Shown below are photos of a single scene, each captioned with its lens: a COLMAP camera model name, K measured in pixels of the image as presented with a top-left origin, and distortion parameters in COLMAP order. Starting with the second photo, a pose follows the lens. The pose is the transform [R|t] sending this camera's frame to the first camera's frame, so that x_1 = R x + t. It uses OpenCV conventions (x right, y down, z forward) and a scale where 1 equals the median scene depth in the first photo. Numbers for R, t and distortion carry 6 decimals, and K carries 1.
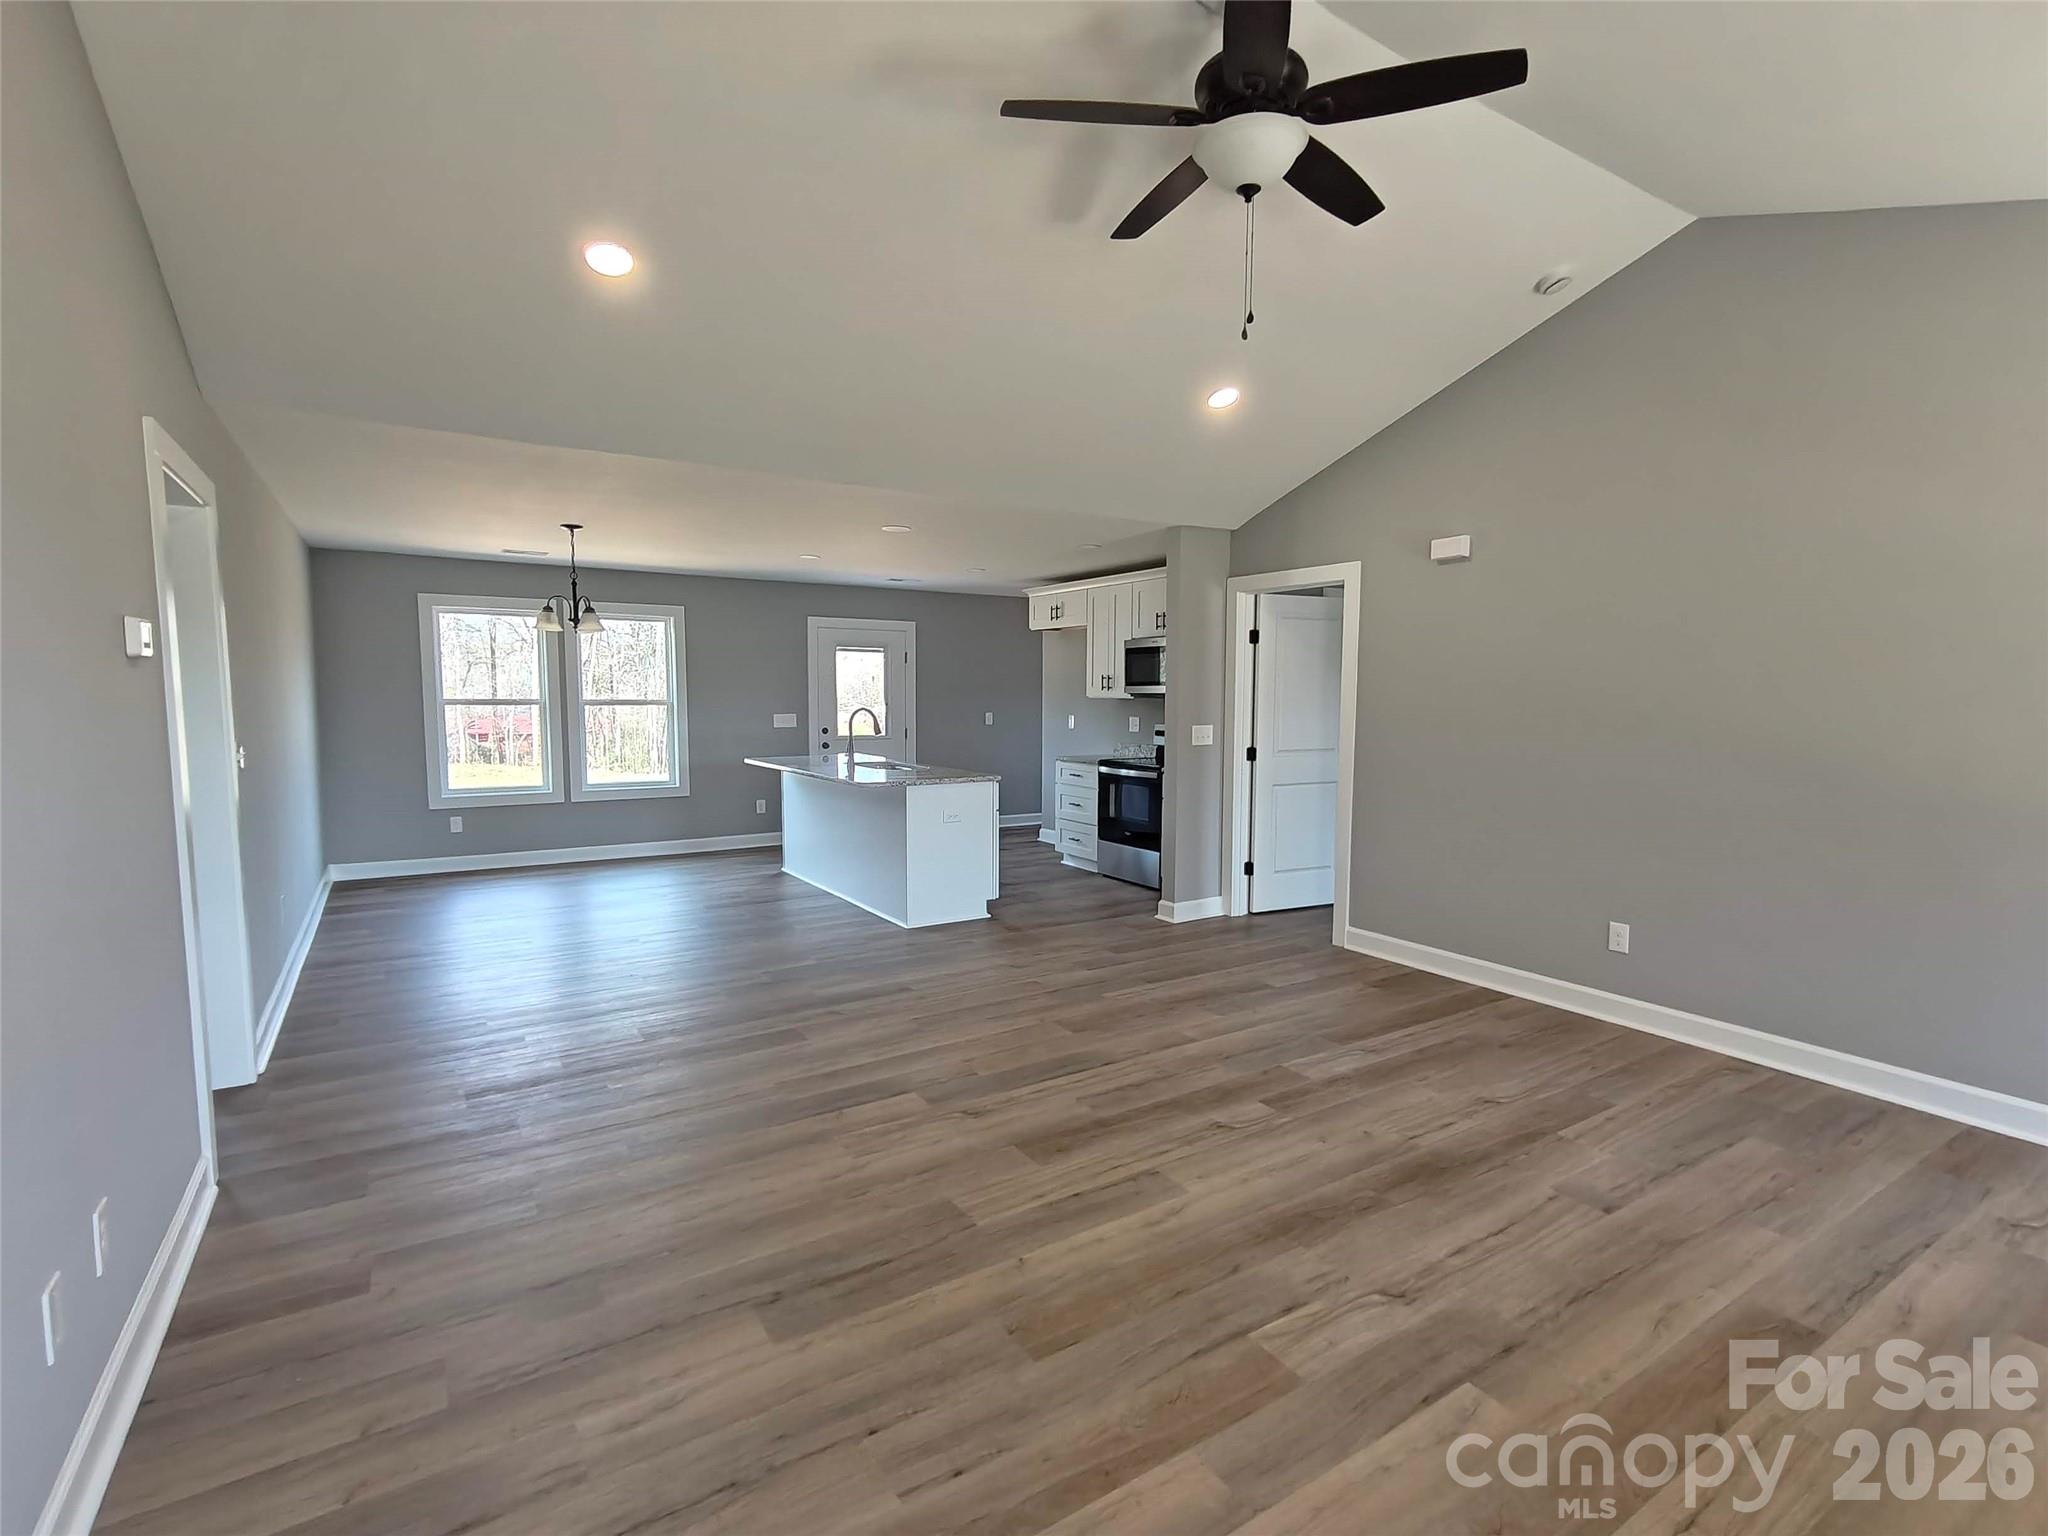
lens RADIAL K [[966.0, 0, 1040.5], [0, 966.0, 767.5], [0, 0, 1]] dist [0.001948, 0.000884]
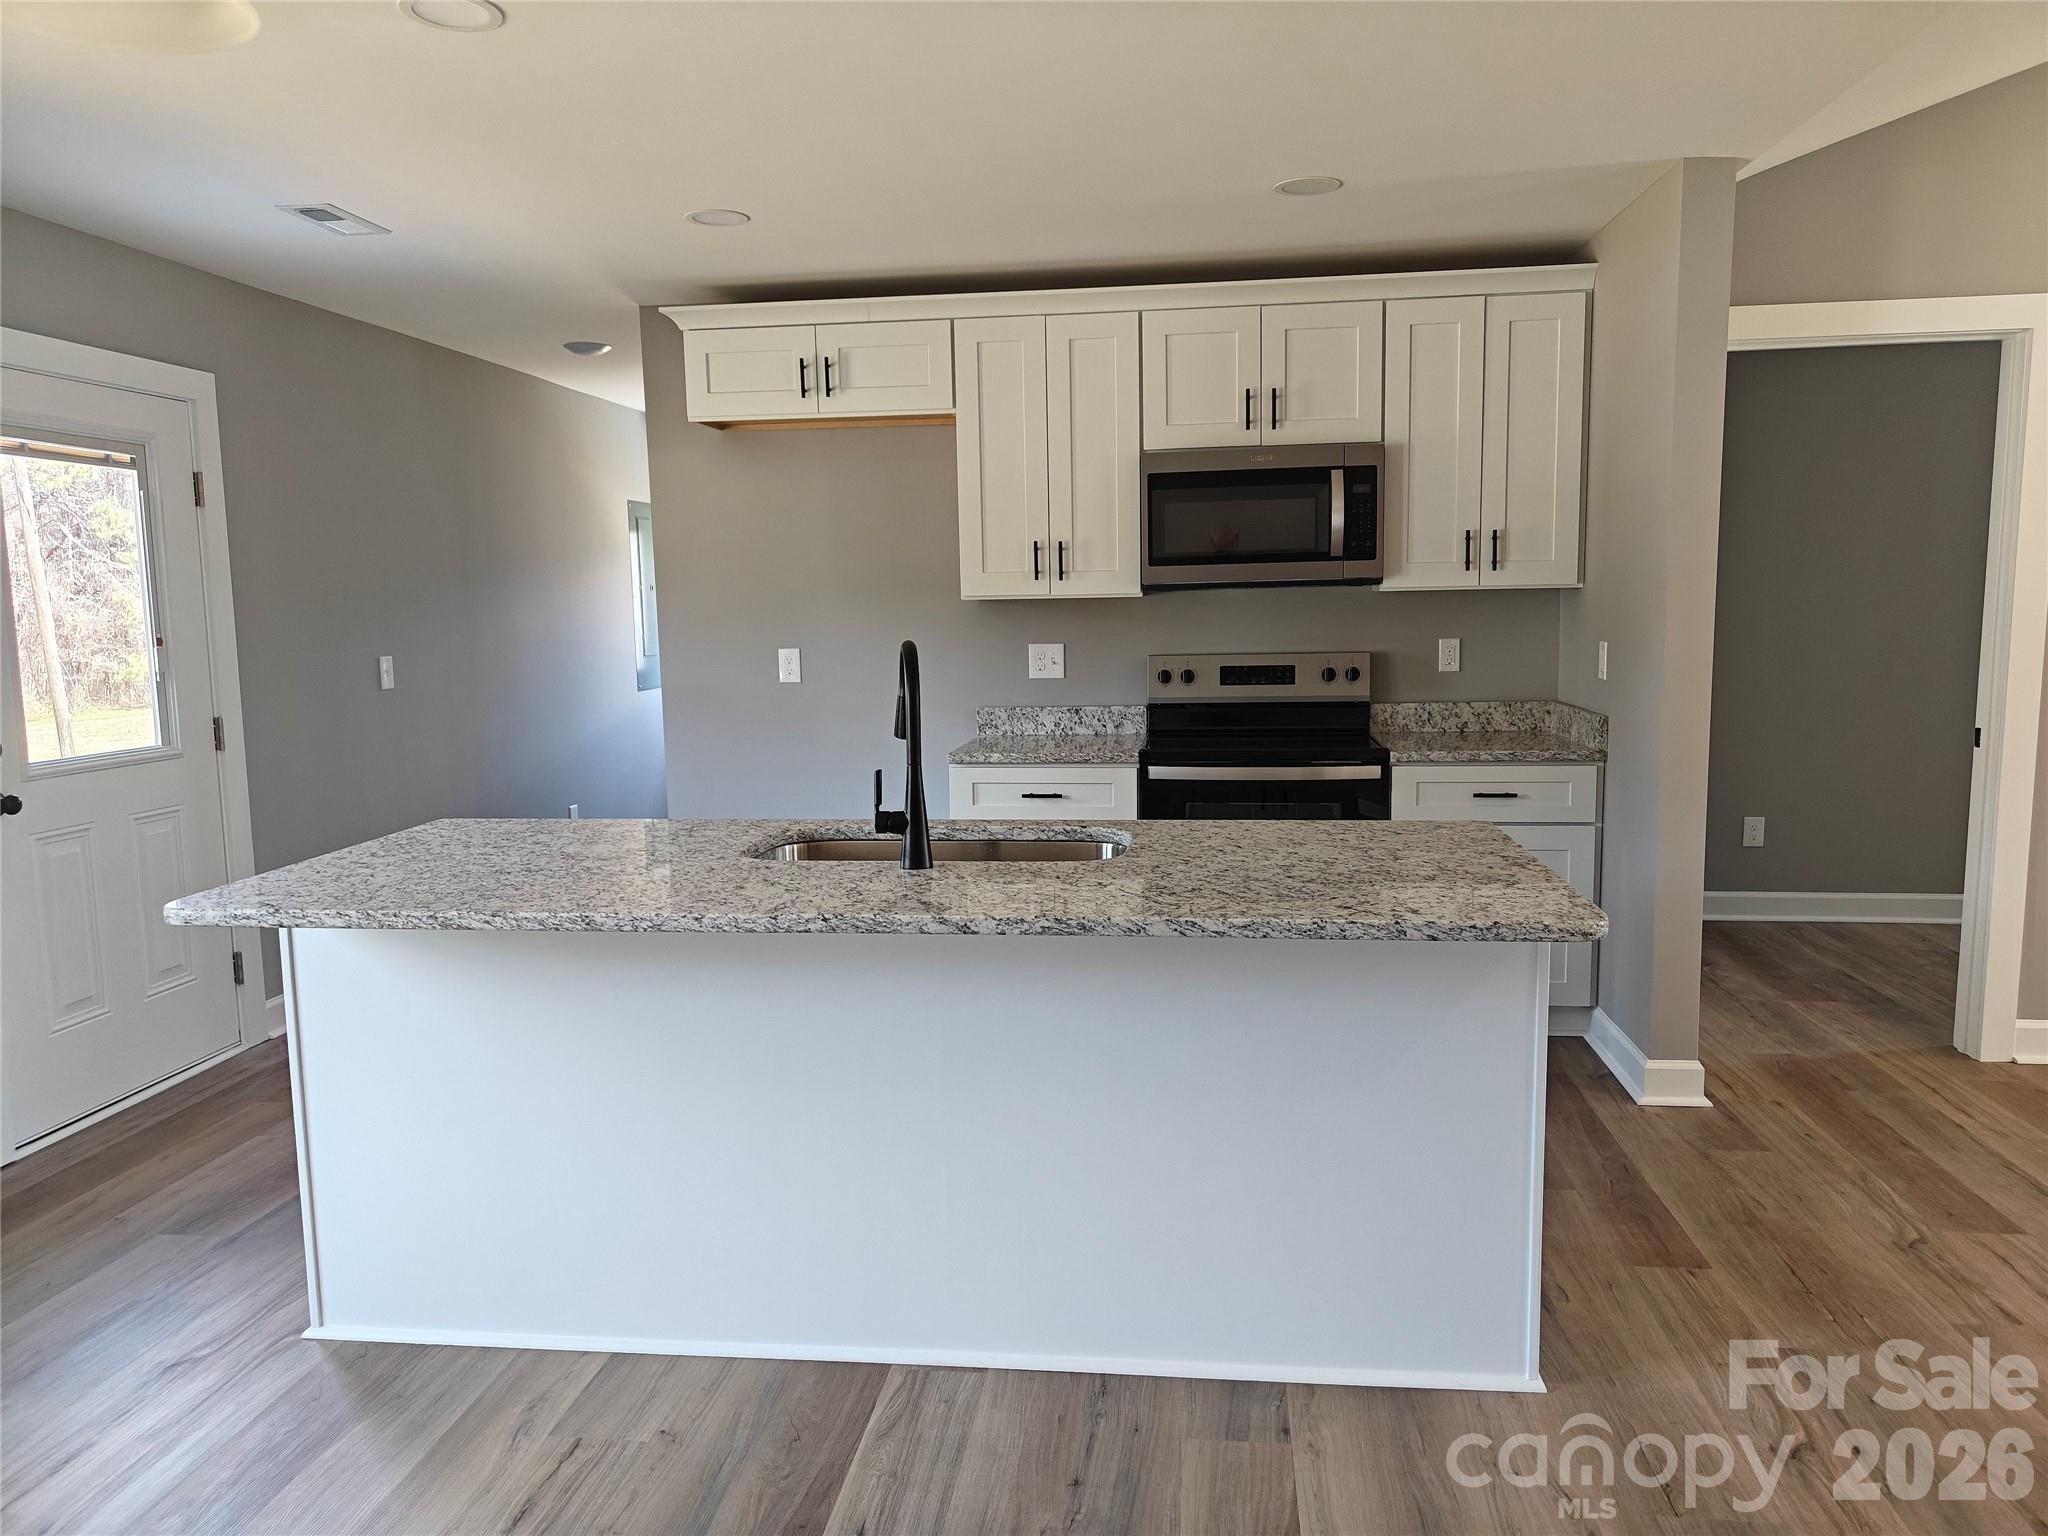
lens RADIAL K [[1421.6, 0, 1022.9], [0, 1421.6, 773.1], [0, 0, 1]] dist [0.015589, -0.012490]
pose [[0.646726, -0.110698, 0.754647, -0.490097], [0.082028, 0.993768, 0.075478, -0.055067], [-0.758299, 0.013089, 0.651775, 0.765599]]
